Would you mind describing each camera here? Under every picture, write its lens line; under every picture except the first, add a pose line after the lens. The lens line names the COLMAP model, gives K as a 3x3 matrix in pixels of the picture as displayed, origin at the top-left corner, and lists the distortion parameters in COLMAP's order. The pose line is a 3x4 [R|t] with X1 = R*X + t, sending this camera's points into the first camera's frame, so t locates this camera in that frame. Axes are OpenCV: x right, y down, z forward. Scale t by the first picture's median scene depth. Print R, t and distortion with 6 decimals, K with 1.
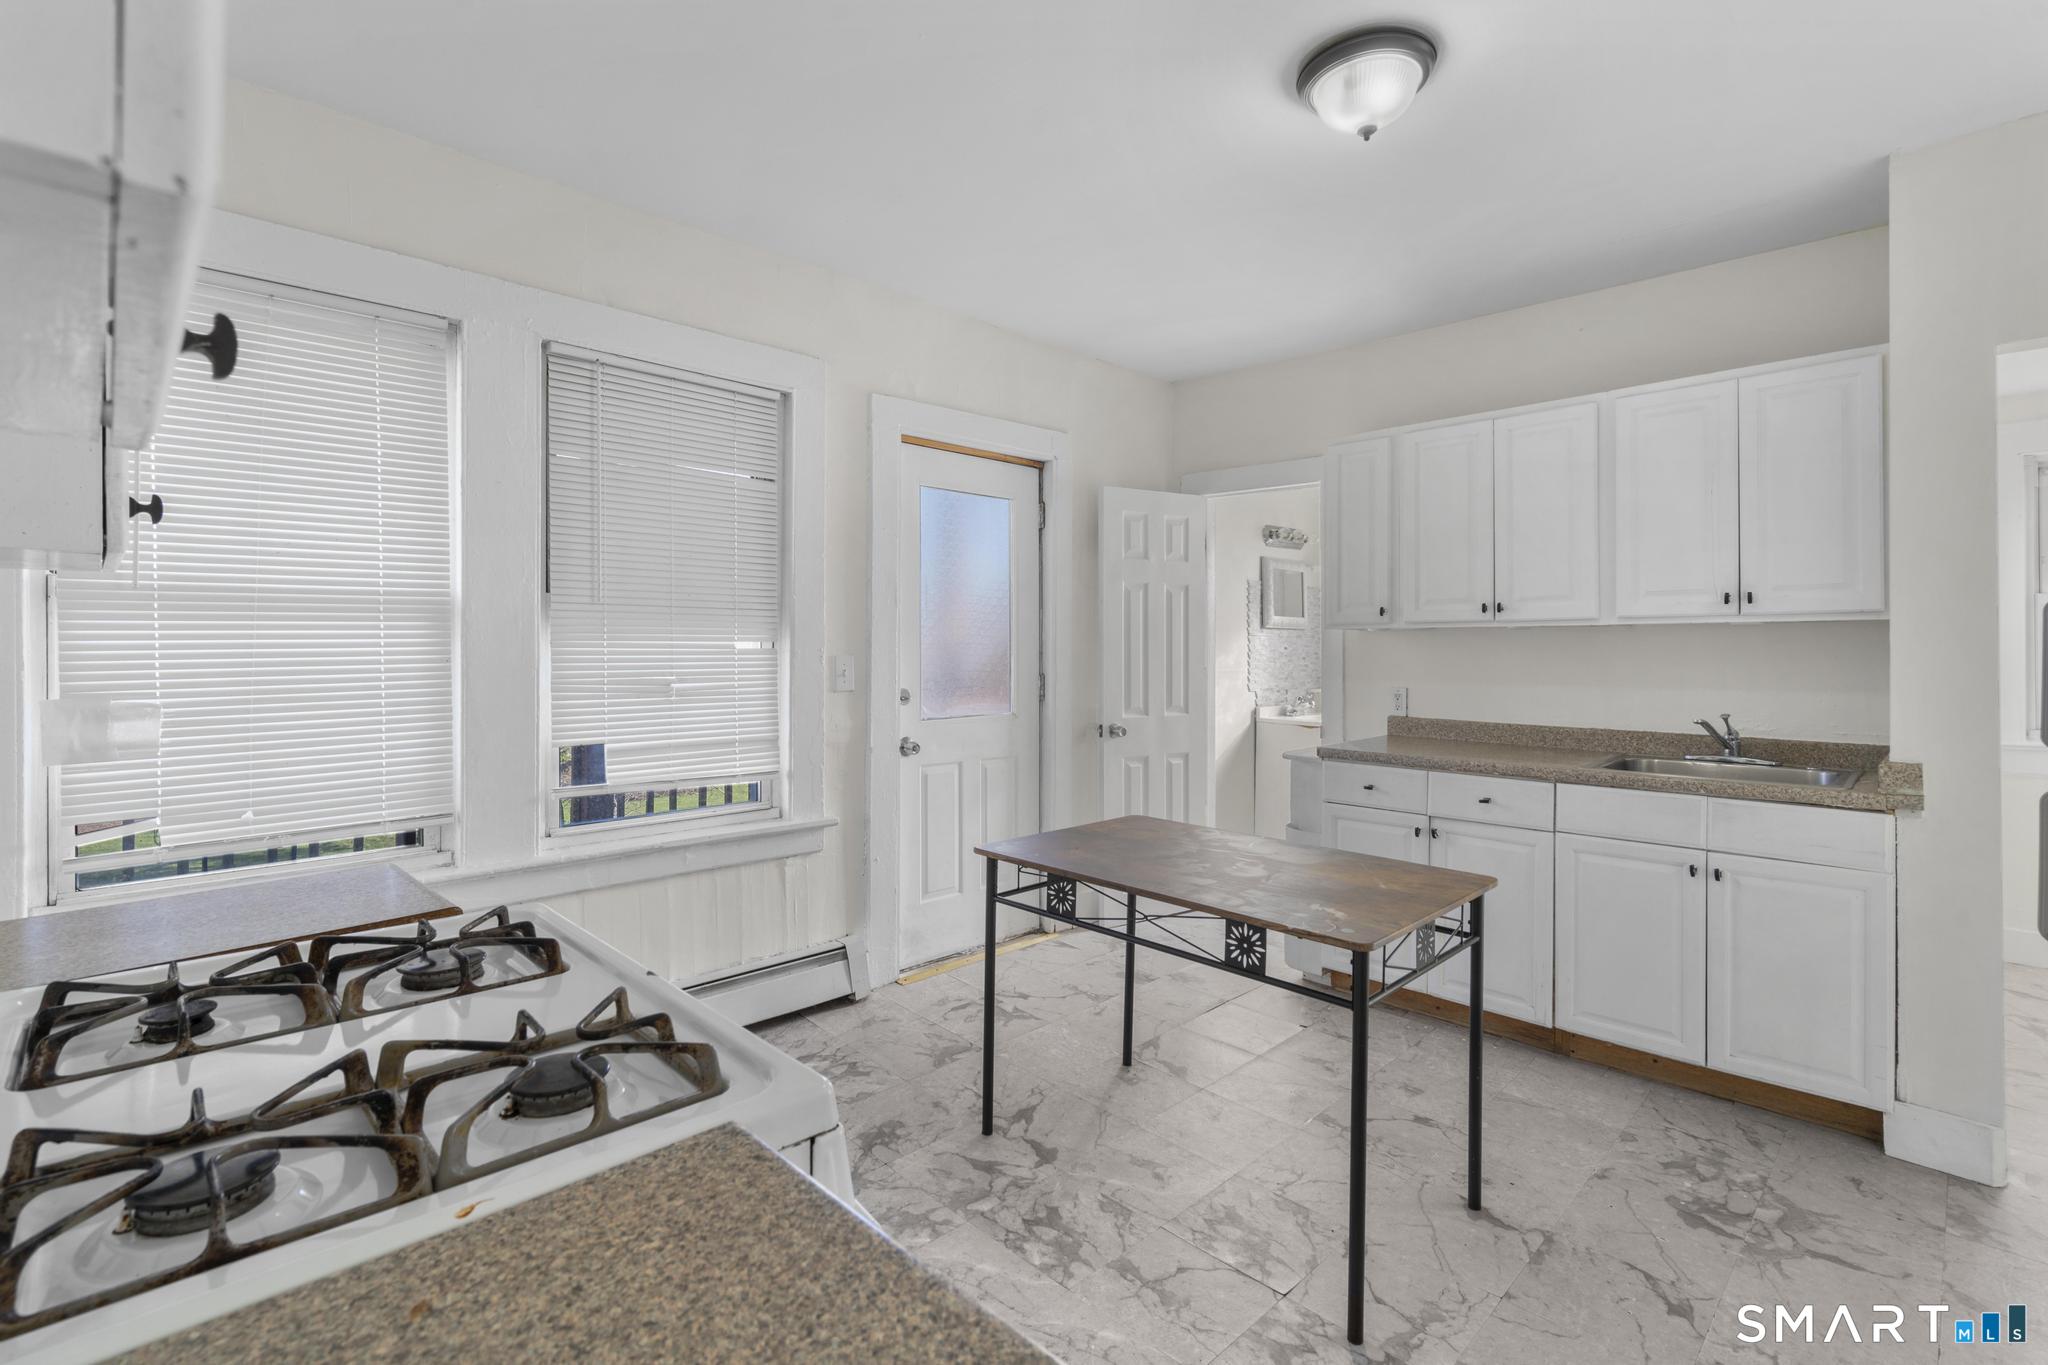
lens RADIAL K [[928.4, 0, 1020.5], [0, 928.4, 654.4], [0, 0, 1]] dist [-0.002908, -0.000094]
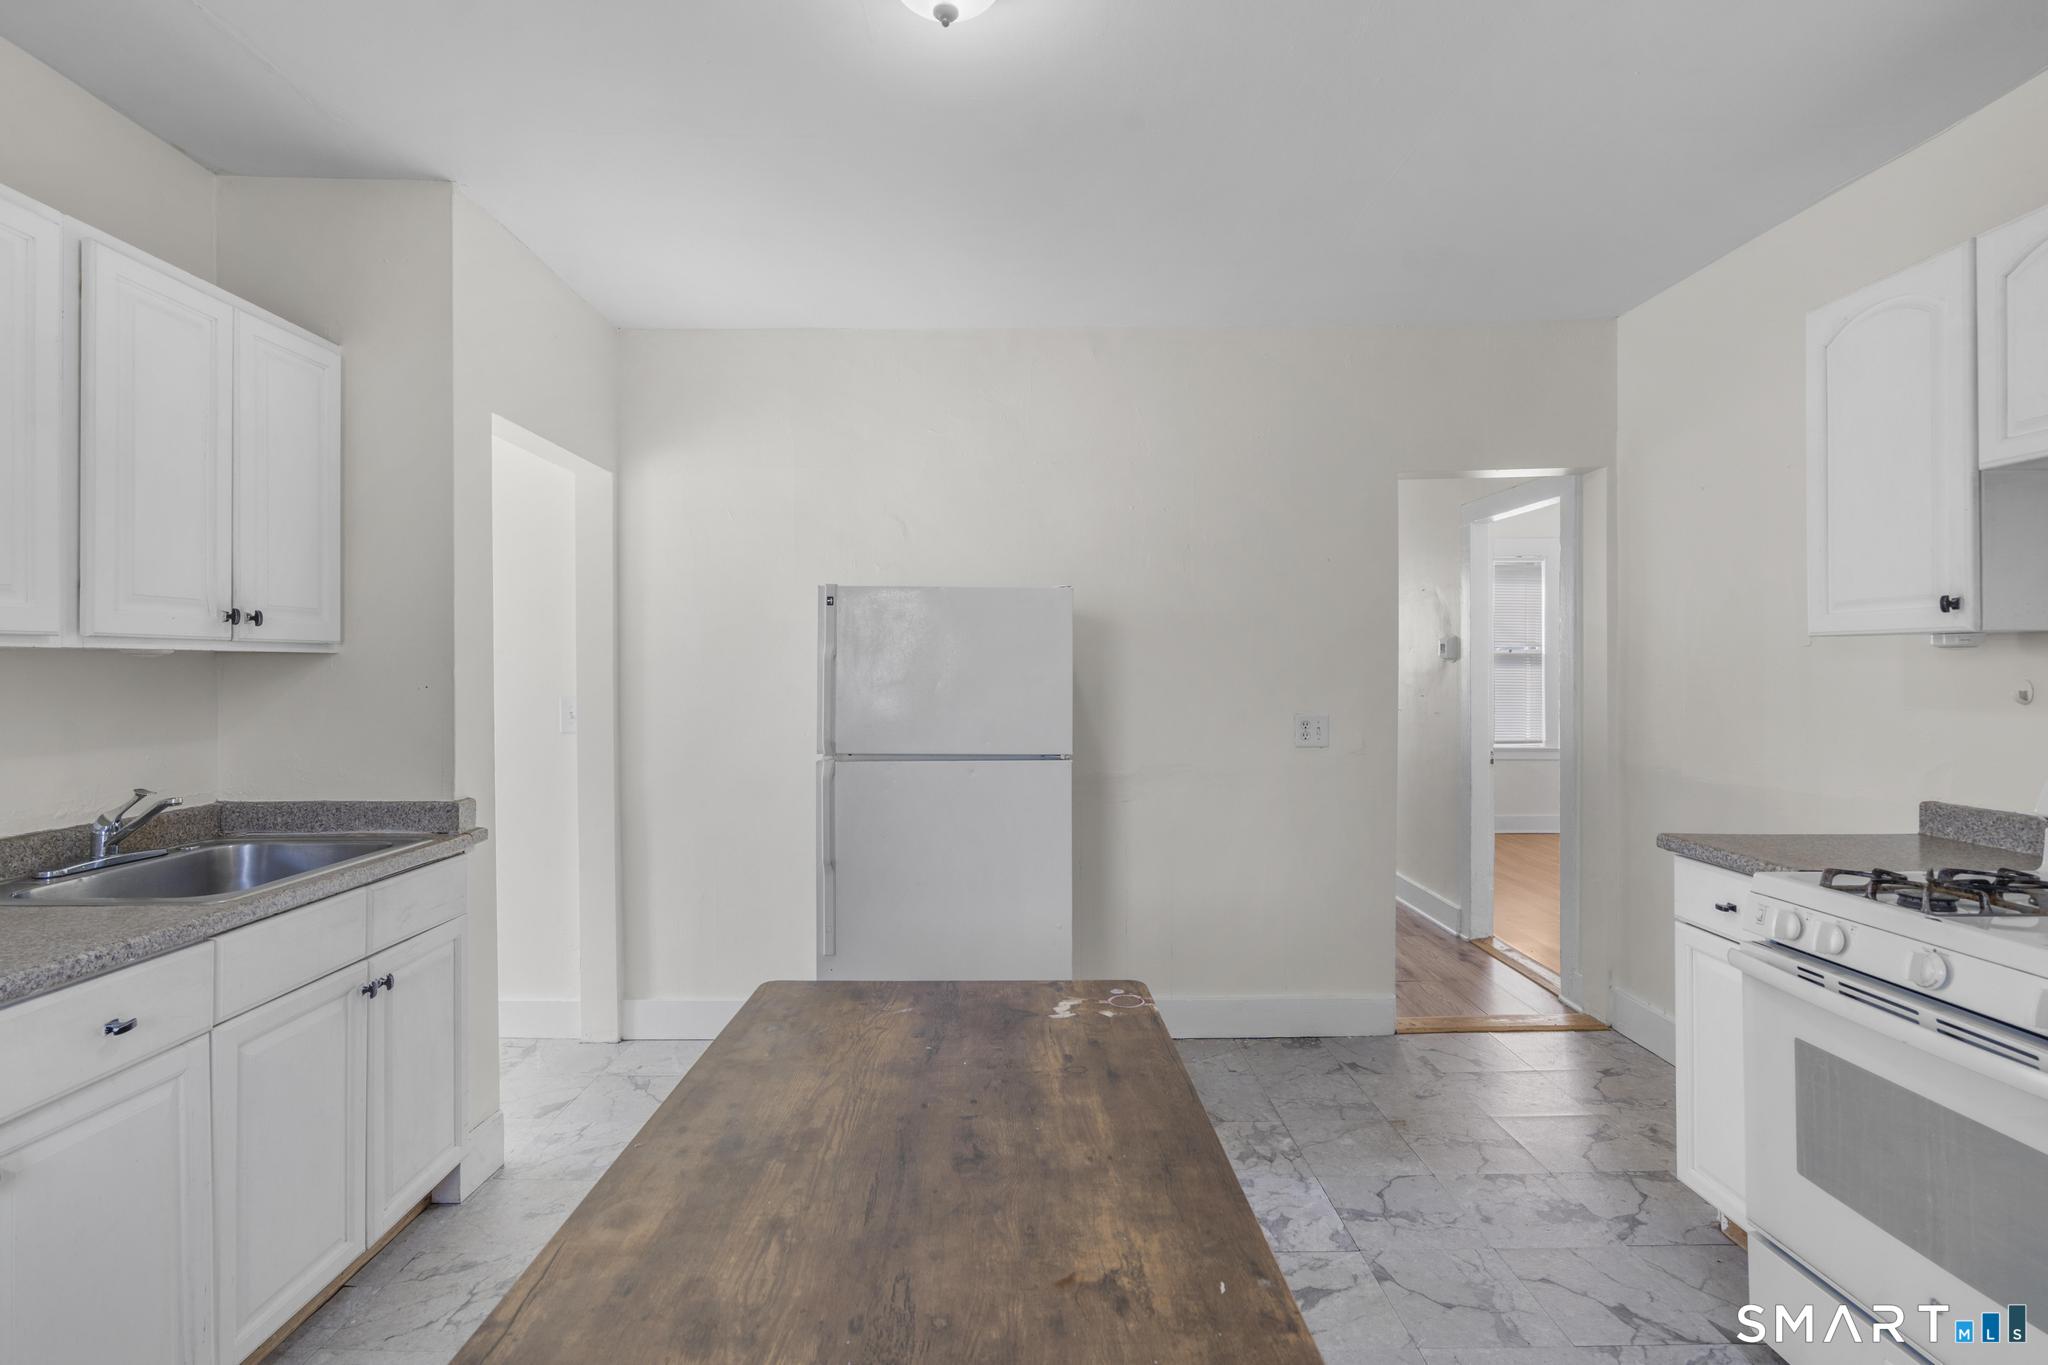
lens RADIAL K [[937.2, 0, 1011.1], [0, 937.2, 664.1], [0, 0, 1]] dist [-0.003856, -0.000215]
pose [[-0.705423, 0.004878, 0.708770, -0.150132], [0.005718, 0.999983, -0.001191, -0.020614], [-0.708763, 0.003212, -0.705439, 1.073842]]
